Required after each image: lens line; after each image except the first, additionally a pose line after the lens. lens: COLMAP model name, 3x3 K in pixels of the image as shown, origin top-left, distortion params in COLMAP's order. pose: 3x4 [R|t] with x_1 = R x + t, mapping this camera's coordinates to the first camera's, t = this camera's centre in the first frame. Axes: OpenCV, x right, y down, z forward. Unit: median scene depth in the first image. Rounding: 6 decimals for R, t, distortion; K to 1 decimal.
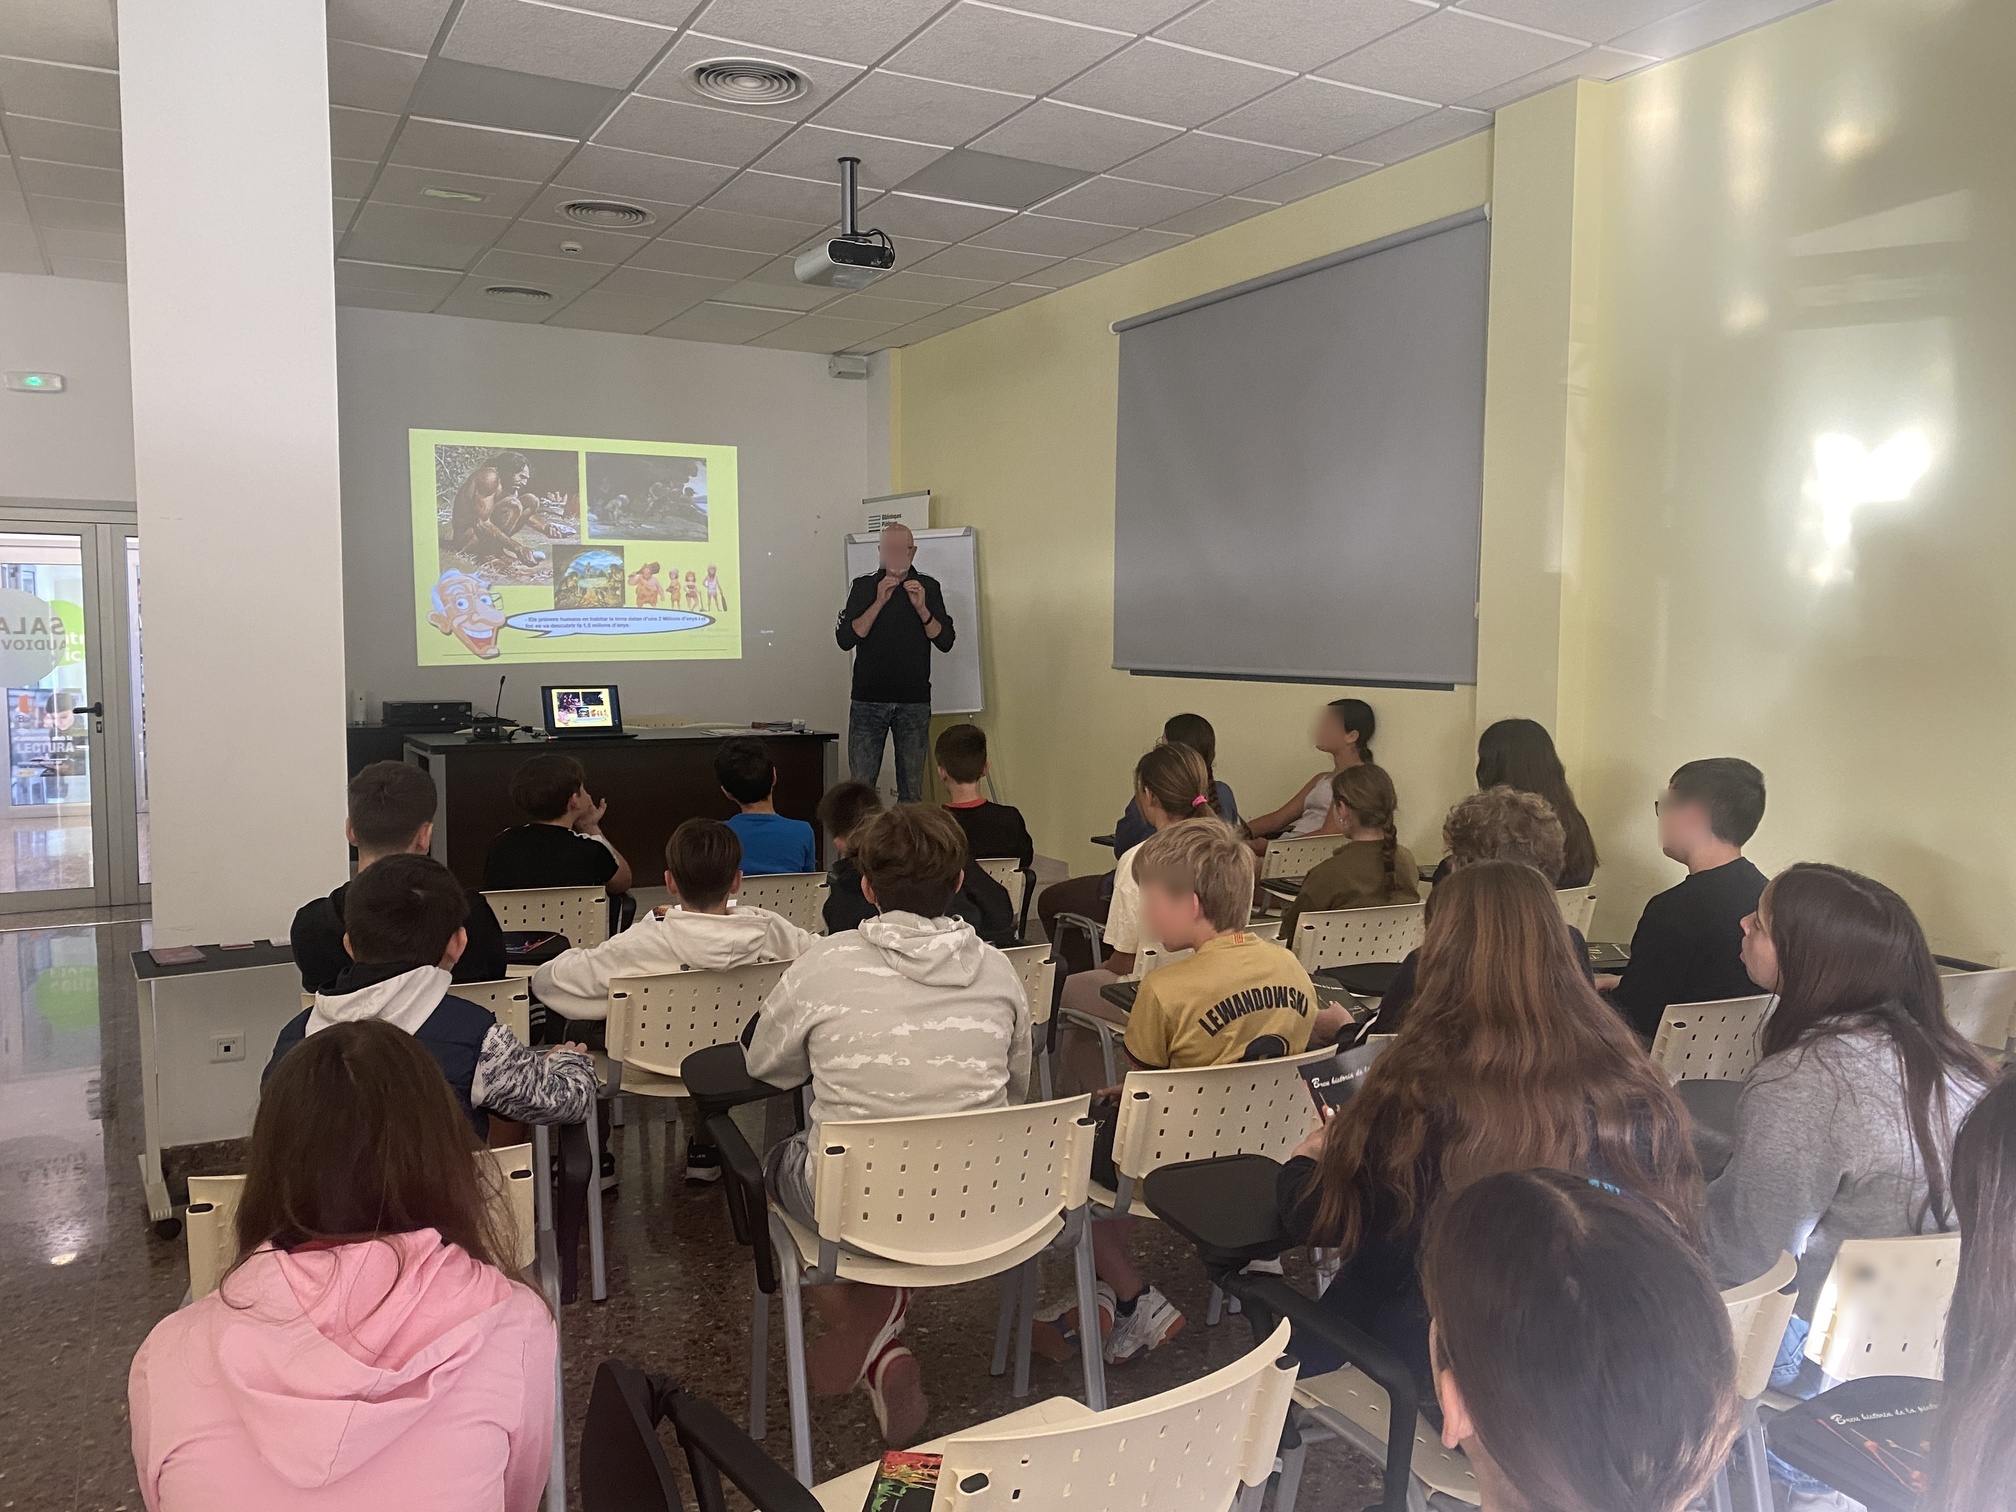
lens RADIAL K [[1495.4, 0, 1008.0], [0, 1495.4, 756.0], [0, 0, 1]] dist [0.008475, -0.077533]
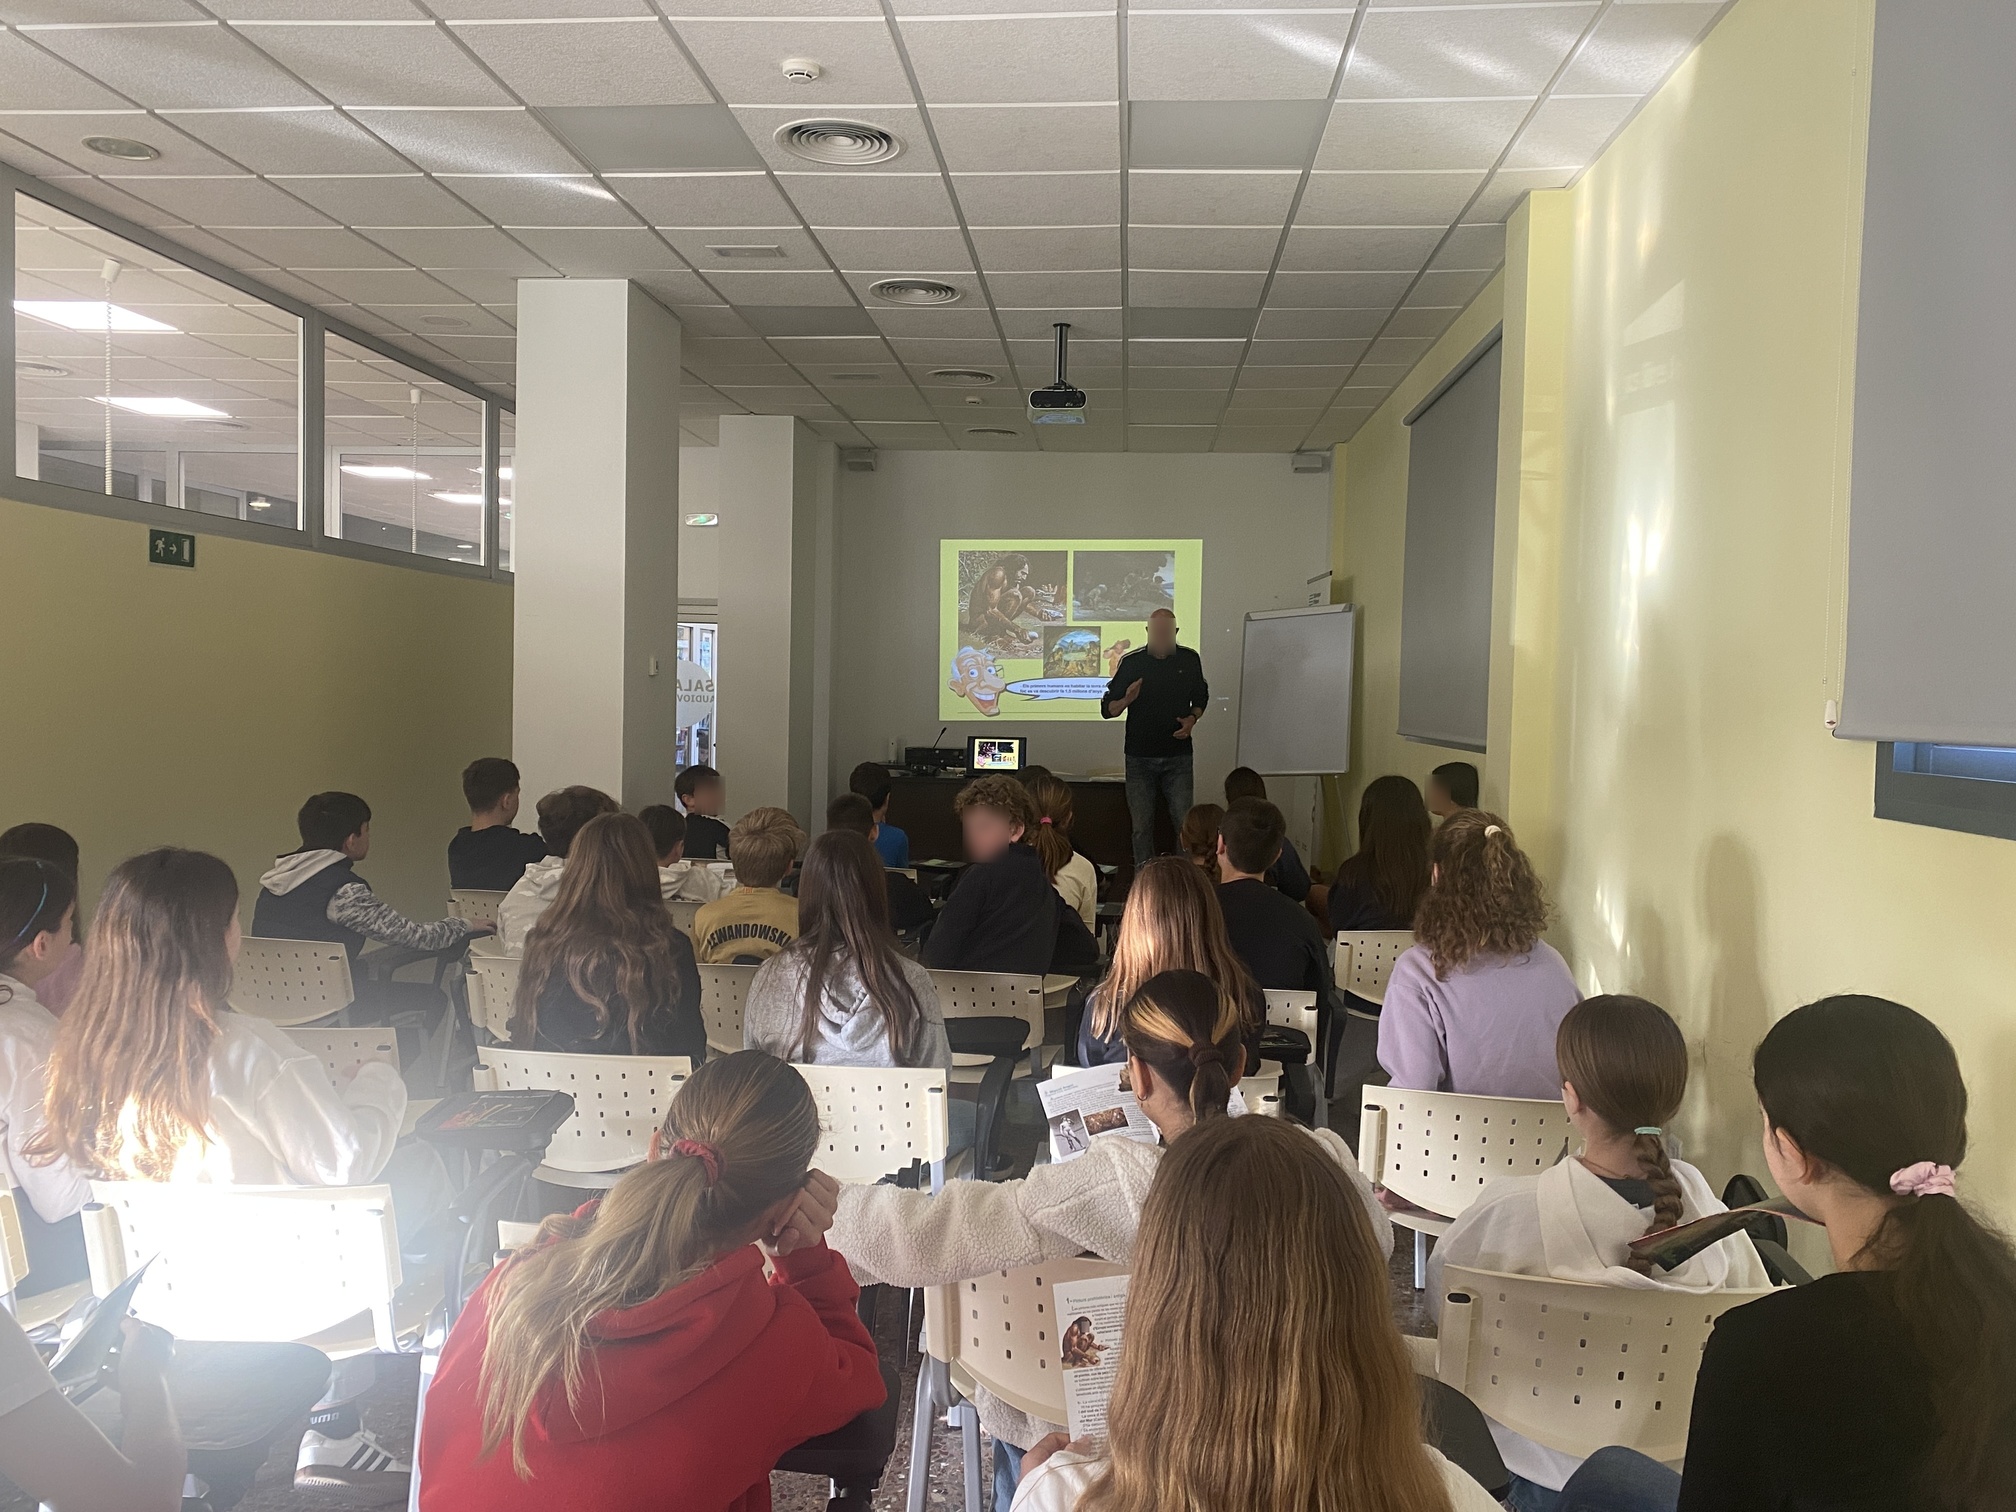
lens RADIAL K [[1495.4, 0, 1008.0], [0, 1495.4, 756.0], [0, 0, 1]] dist [0.008475, -0.077533]
pose [[0.813640, 0.035327, -0.580294, 0.406699], [-0.063609, 0.997569, -0.028456, 0.004276], [0.577878, 0.060065, 0.813910, -0.027174]]
